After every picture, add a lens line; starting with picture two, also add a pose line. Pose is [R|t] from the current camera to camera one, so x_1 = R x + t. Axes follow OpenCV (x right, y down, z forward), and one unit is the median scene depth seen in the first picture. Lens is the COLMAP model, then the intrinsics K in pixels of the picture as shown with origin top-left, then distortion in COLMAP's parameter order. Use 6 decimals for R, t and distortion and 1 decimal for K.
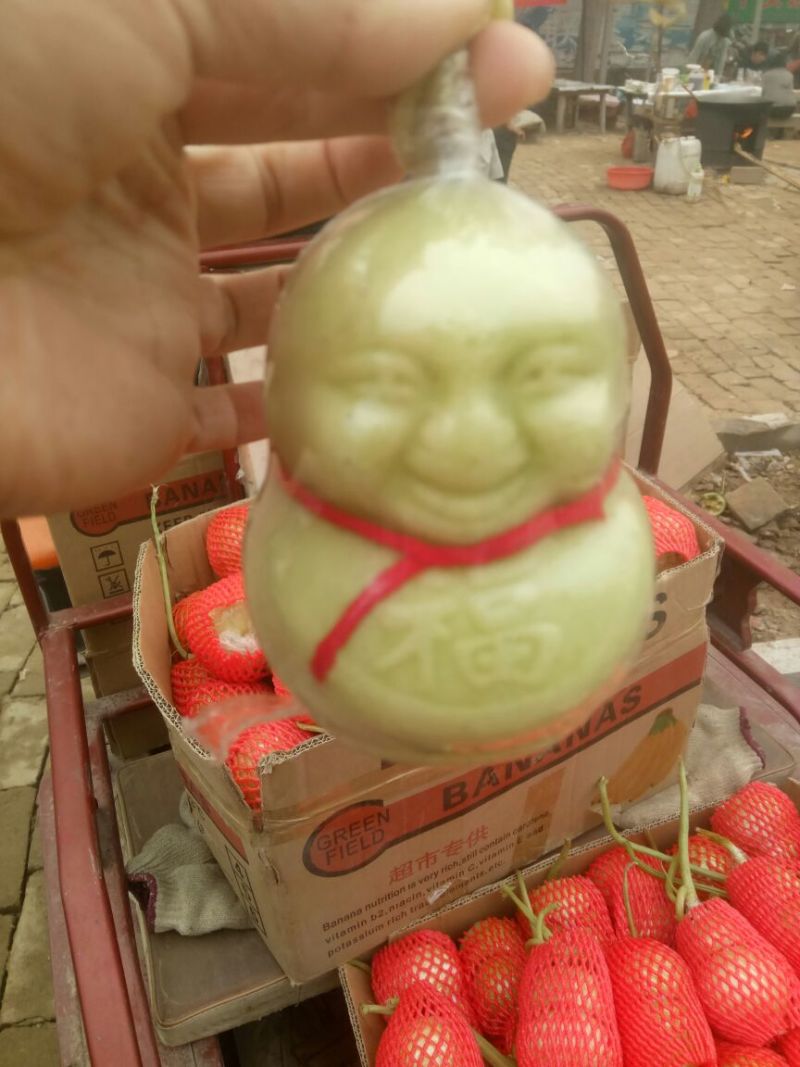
lens RADIAL K [[863.8, 0, 418.5], [0, 863.8, 535.2], [0, 0, 1]] dist [0.036782, -0.069890]
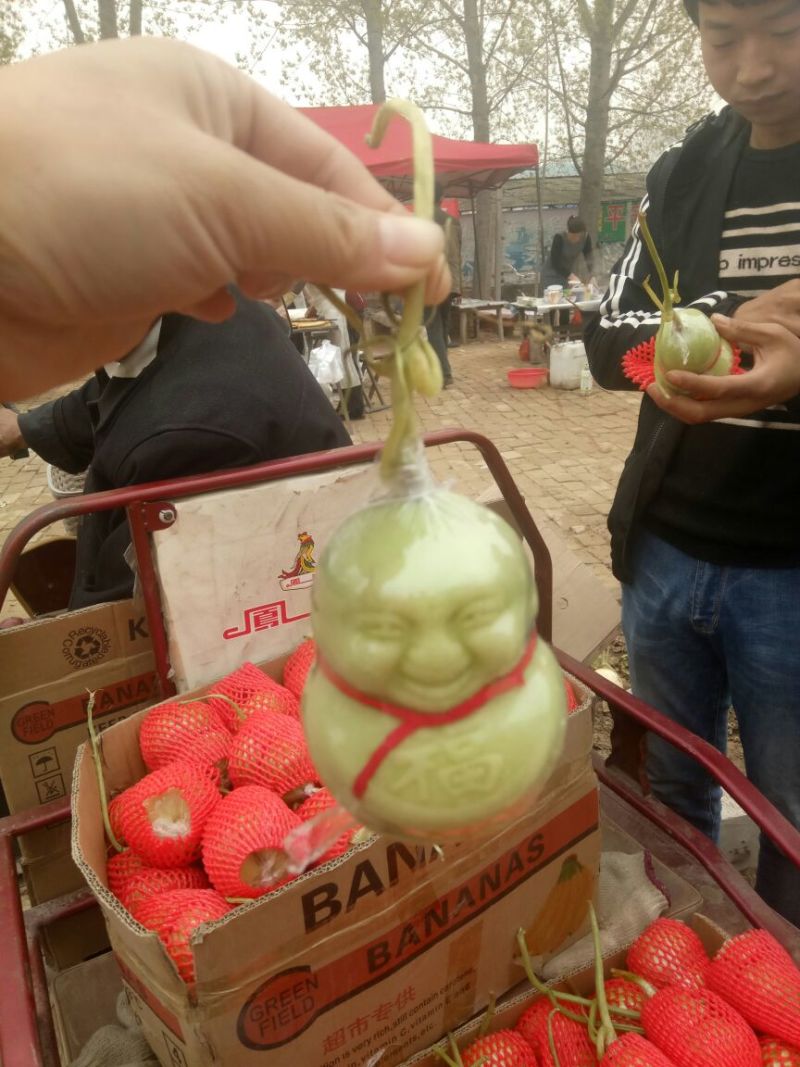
lens RADIAL K [[863.8, 0, 448.8], [0, 863.8, 521.5], [0, 0, 1]] dist [0.036782, -0.069890]
pose [[0.991939, -0.065857, 0.108254, 0.040566], [0.088289, 0.972023, -0.217661, 0.013734], [-0.090891, 0.225464, 0.970003, -0.158383]]
